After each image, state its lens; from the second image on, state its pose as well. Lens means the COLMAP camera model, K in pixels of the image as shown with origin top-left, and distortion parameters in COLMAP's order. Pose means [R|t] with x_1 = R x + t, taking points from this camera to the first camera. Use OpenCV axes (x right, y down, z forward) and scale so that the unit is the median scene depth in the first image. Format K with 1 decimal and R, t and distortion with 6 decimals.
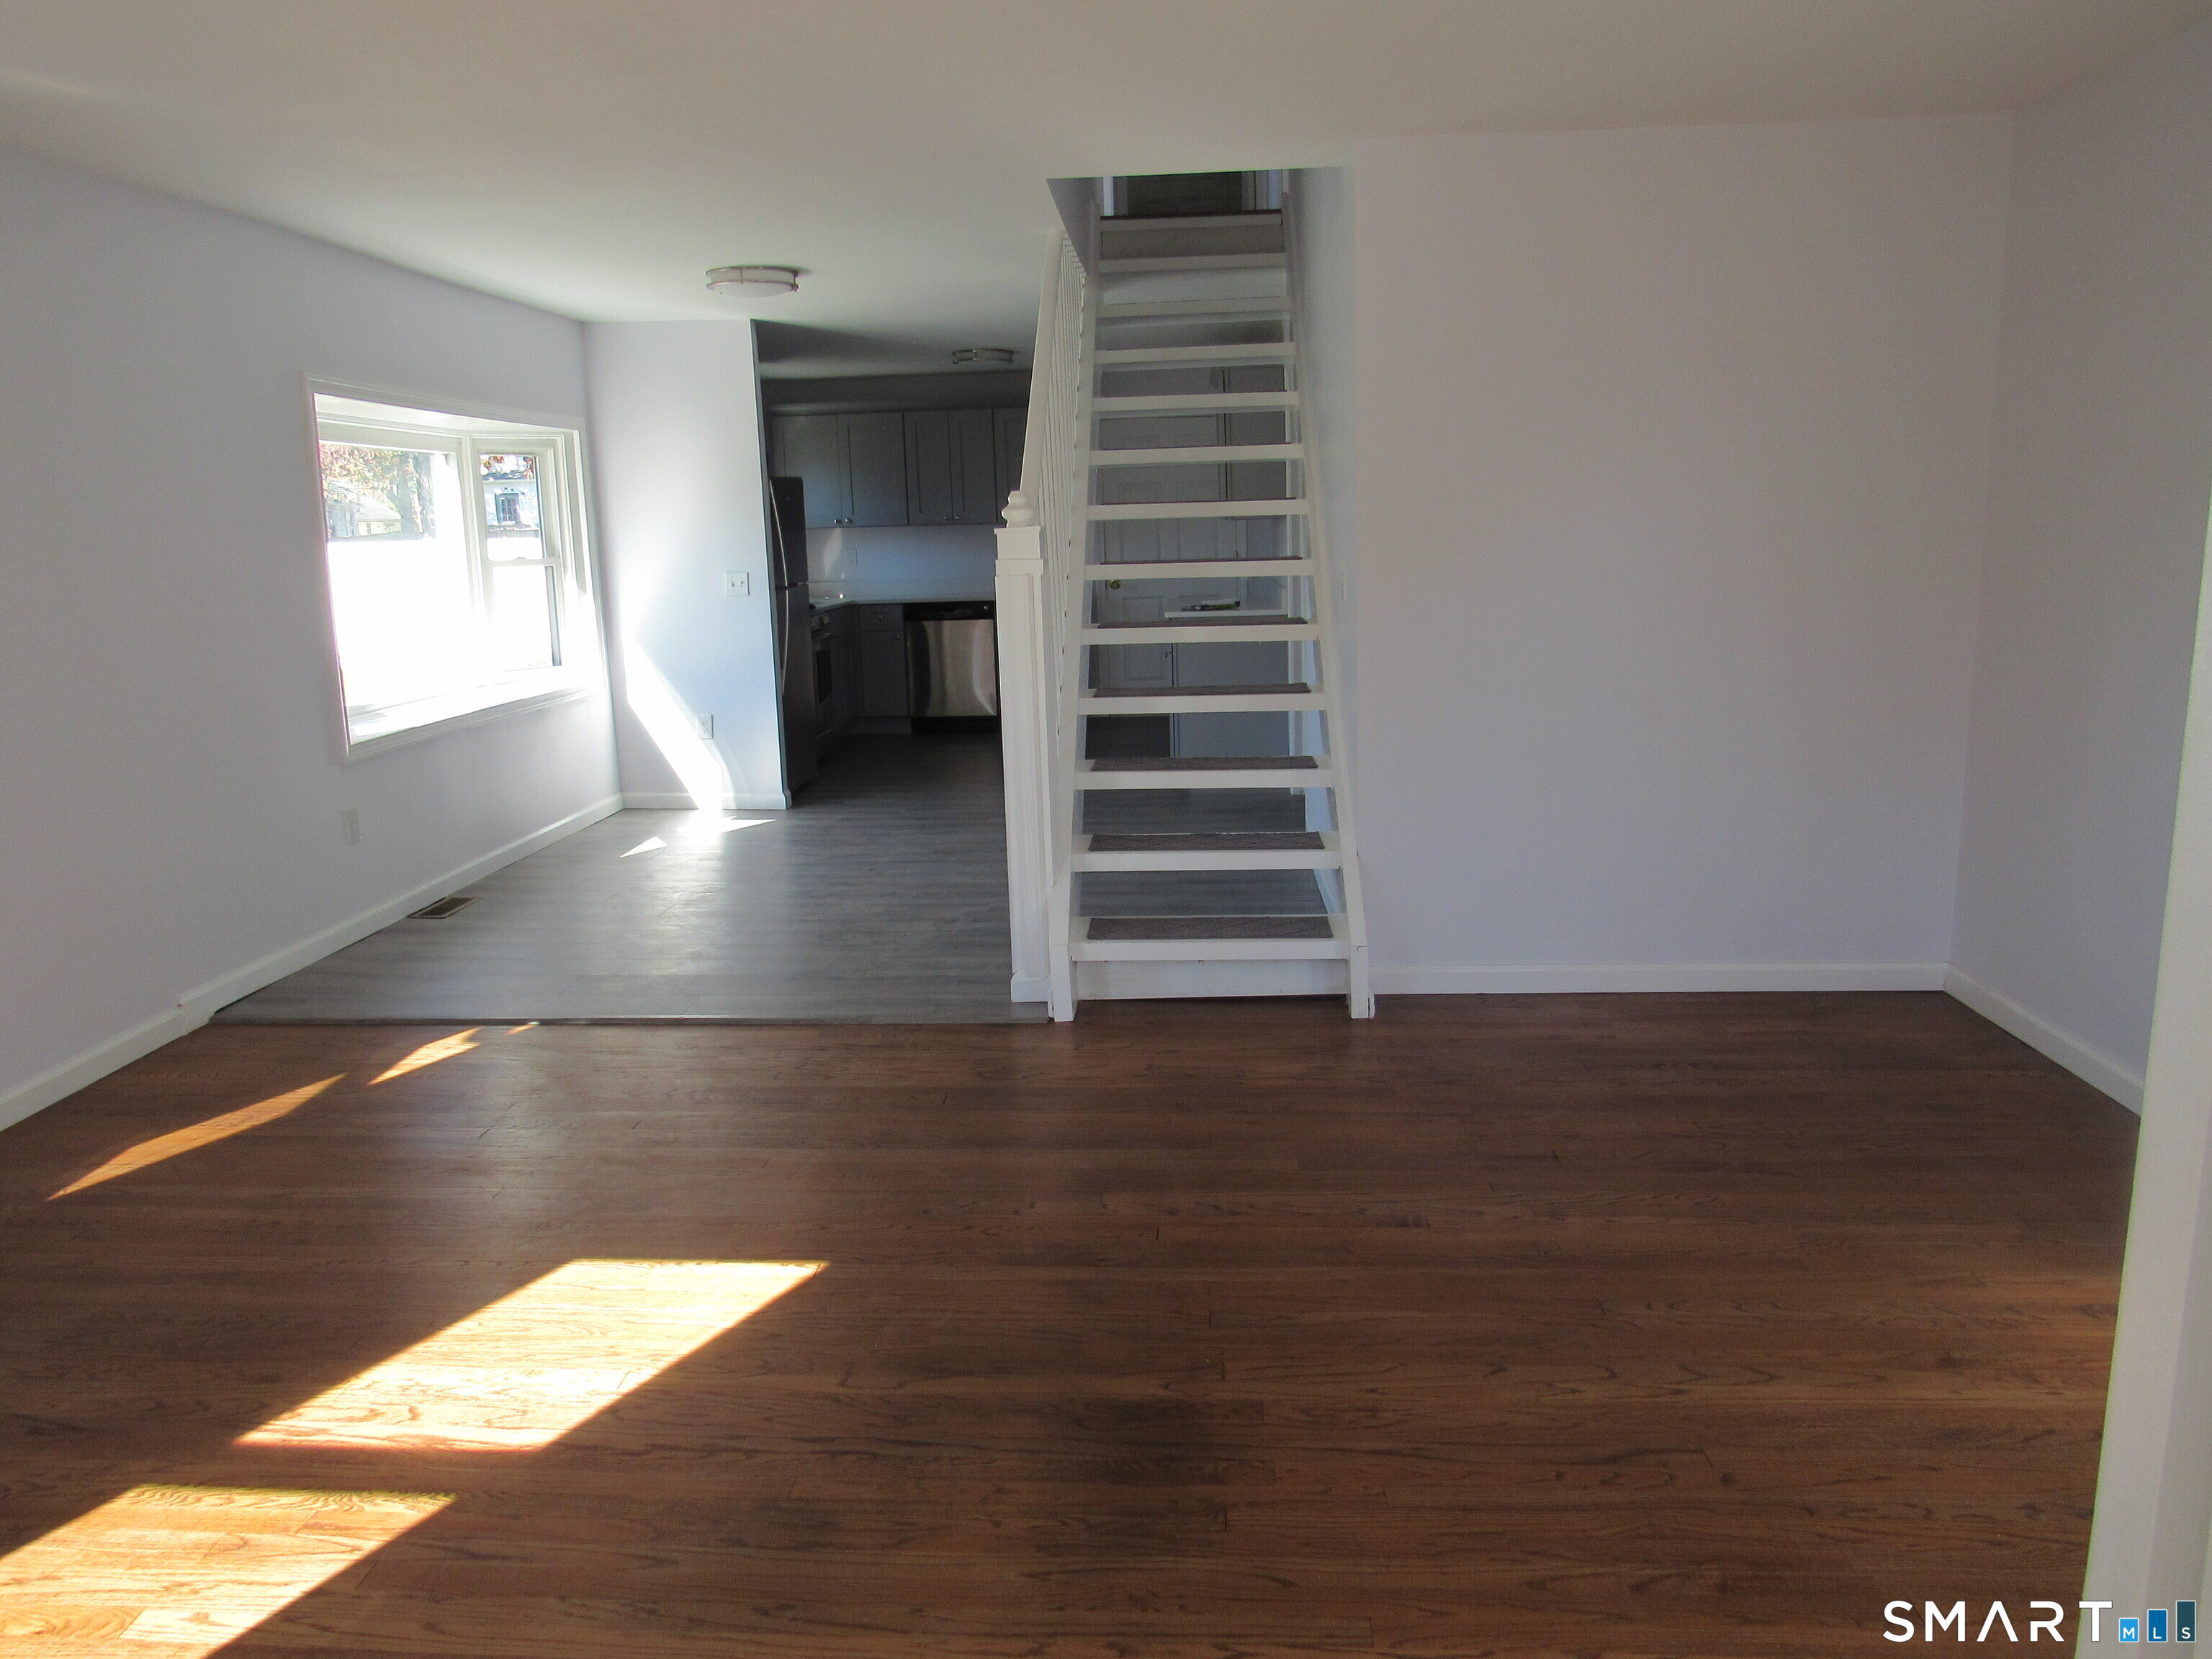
lens RADIAL K [[1672.4, 0, 1106.0], [0, 1672.4, 829.5], [0, 0, 1]] dist [-0.019927, 0.004568]
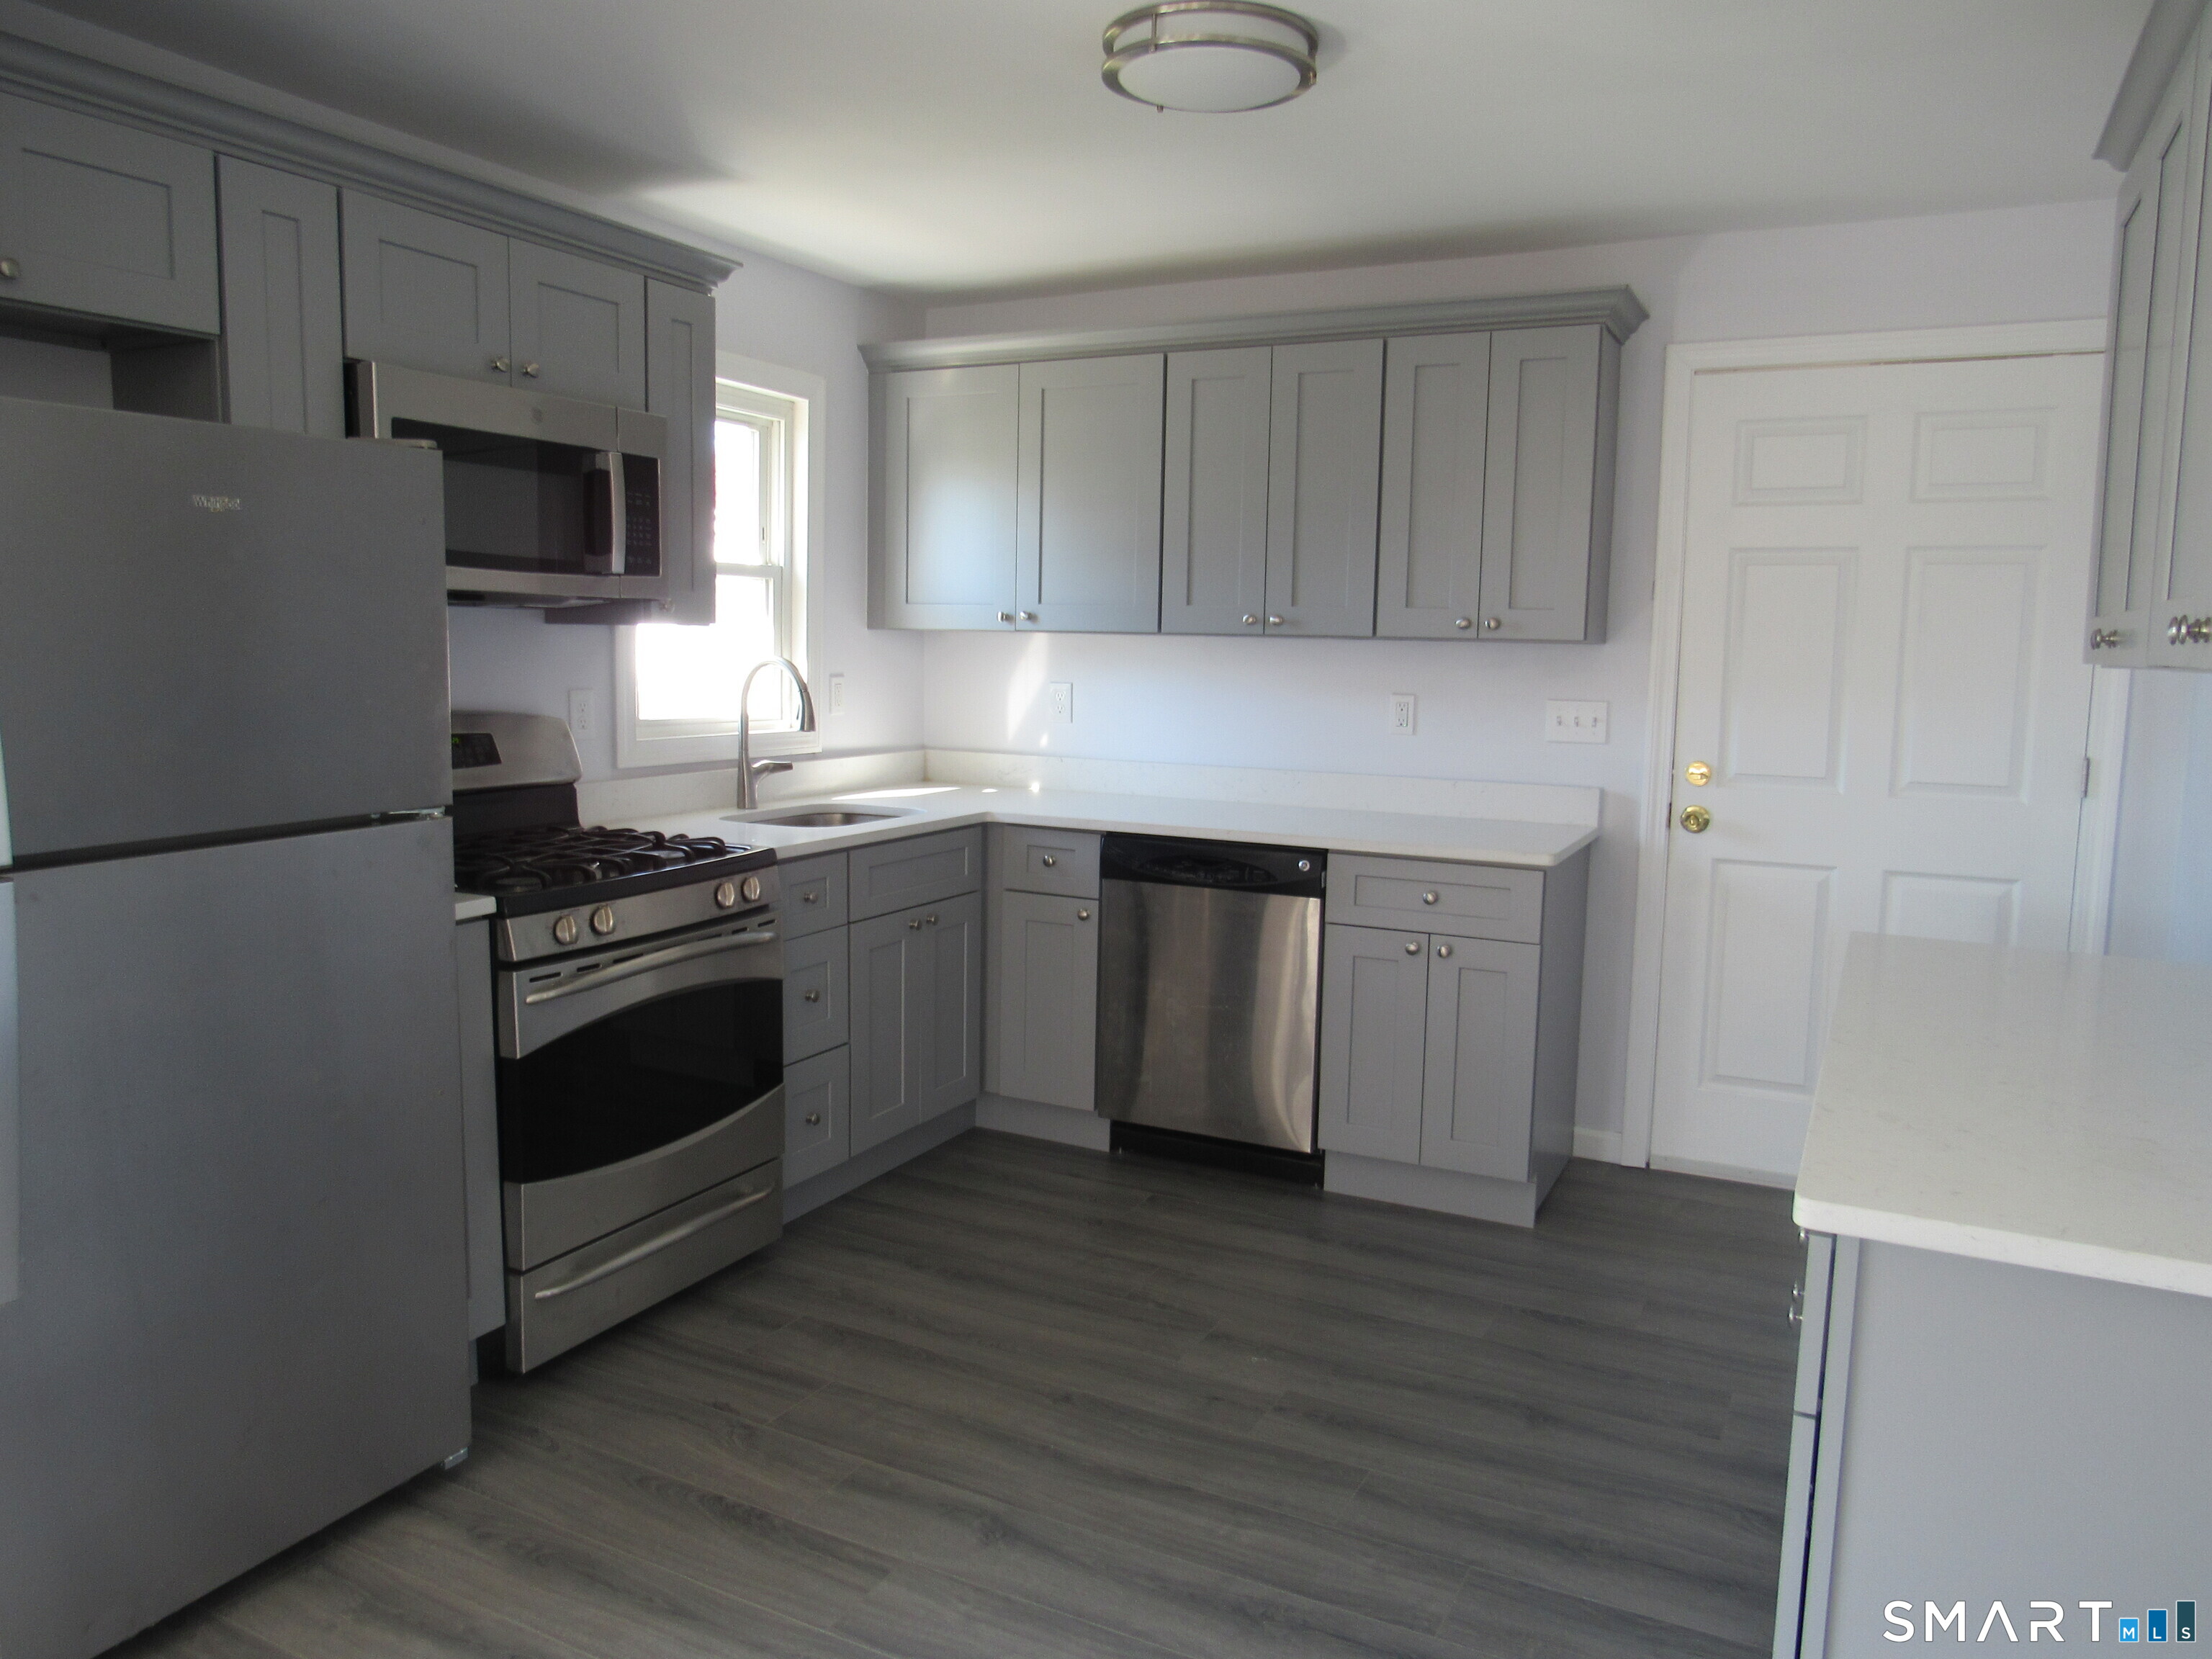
lens RADIAL K [[1607.9, 0, 1106.0], [0, 1607.9, 829.5], [0, 0, 1]] dist [-0.011591, 0.005158]
pose [[0.917791, 0.095602, -0.385382, 0.034938], [-0.117071, 0.992589, -0.032574, -0.178242], [0.379412, 0.075013, 0.922182, 0.942562]]
